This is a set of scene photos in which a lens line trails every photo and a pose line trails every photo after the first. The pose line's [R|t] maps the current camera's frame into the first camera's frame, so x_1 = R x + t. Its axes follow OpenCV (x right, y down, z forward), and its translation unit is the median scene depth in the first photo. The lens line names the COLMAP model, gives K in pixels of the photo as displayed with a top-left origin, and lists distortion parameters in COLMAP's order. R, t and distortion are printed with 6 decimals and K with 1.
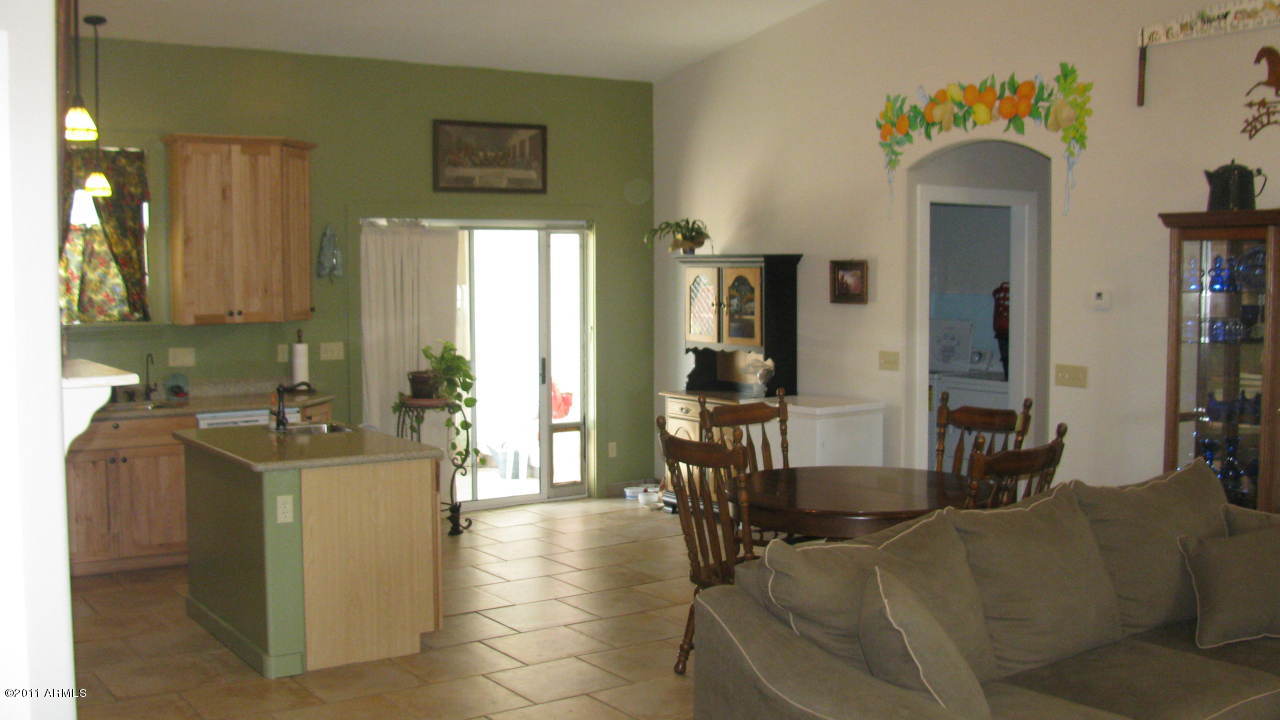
lens RADIAL K [[1339.4, 0, 641.0], [0, 1339.4, 359.3], [0, 0, 1]] dist [-0.160802, 0.000000]
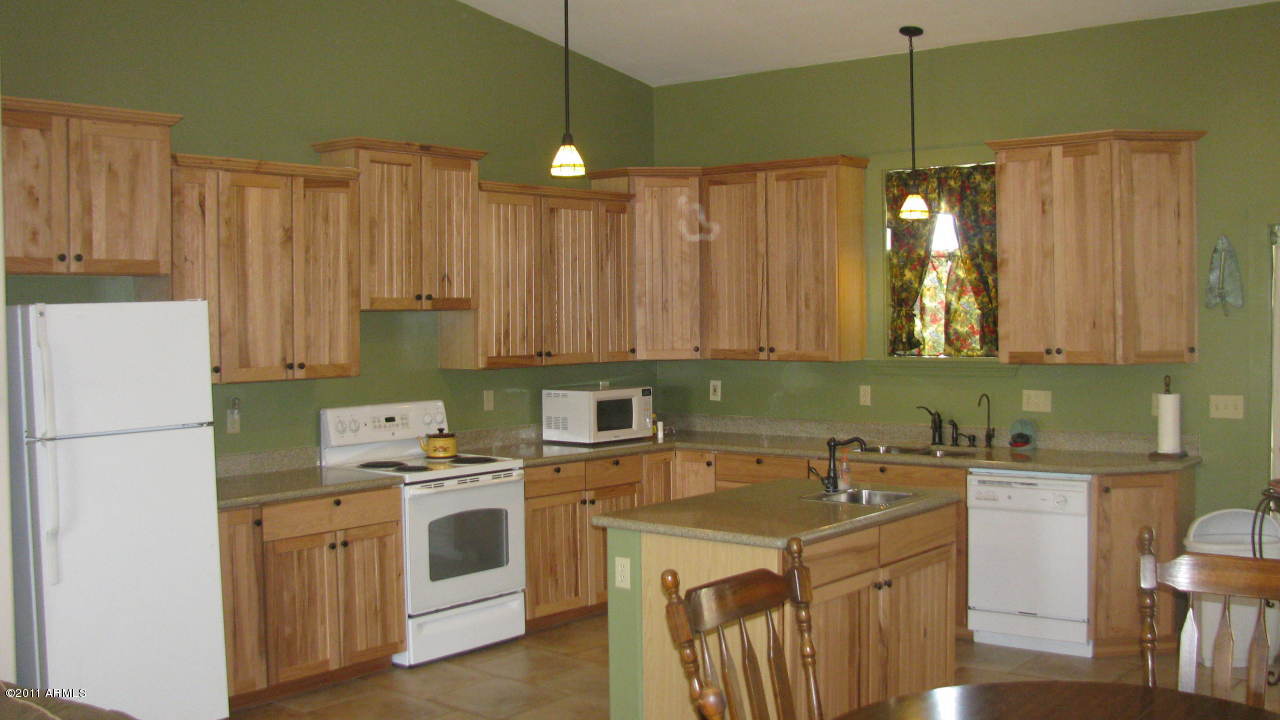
lens RADIAL K [[1339.4, 0, 640.4], [0, 1339.4, 359.7], [0, 0, 1]] dist [-0.160802, 0.000000]
pose [[0.272932, 0.033039, -0.961466, 0.412455], [-0.049147, 0.998584, 0.020363, -0.034004], [0.960777, 0.041696, 0.274169, 0.529168]]
